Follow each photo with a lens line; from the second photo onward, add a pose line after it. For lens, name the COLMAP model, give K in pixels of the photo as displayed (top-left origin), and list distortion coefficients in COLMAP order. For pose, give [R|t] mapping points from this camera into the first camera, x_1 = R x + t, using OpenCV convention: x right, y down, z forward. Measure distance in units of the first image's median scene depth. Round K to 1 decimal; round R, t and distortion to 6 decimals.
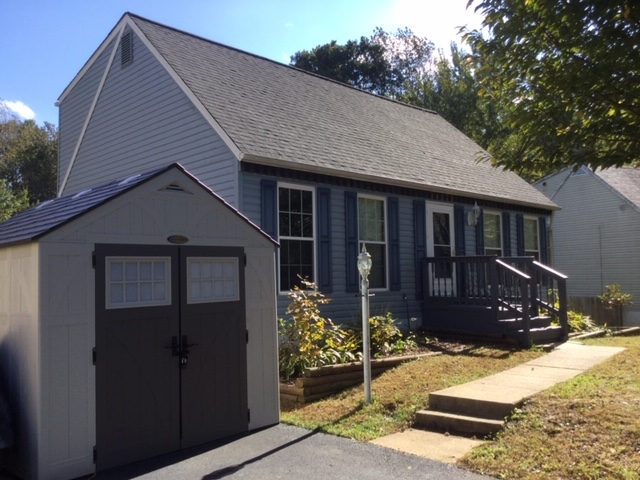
lens RADIAL K [[561.6, 0, 278.2], [0, 561.6, 240.9], [0, 0, 1]] dist [-0.017284, -0.006934]
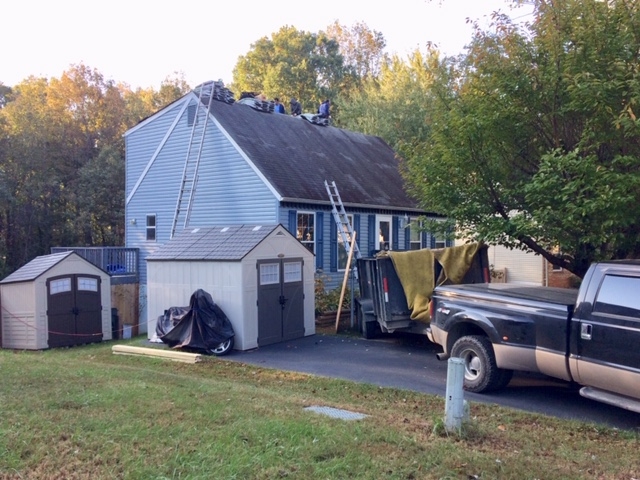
lens RADIAL K [[598.4, 0, 320.0], [0, 598.4, 240.0], [0, 0, 1]] dist [0.068618, -0.014190]
pose [[0.982979, 0.013296, 0.183236, -0.253992], [-0.025745, 0.997505, 0.065731, -0.127724], [-0.181904, -0.069329, 0.980869, -0.809763]]
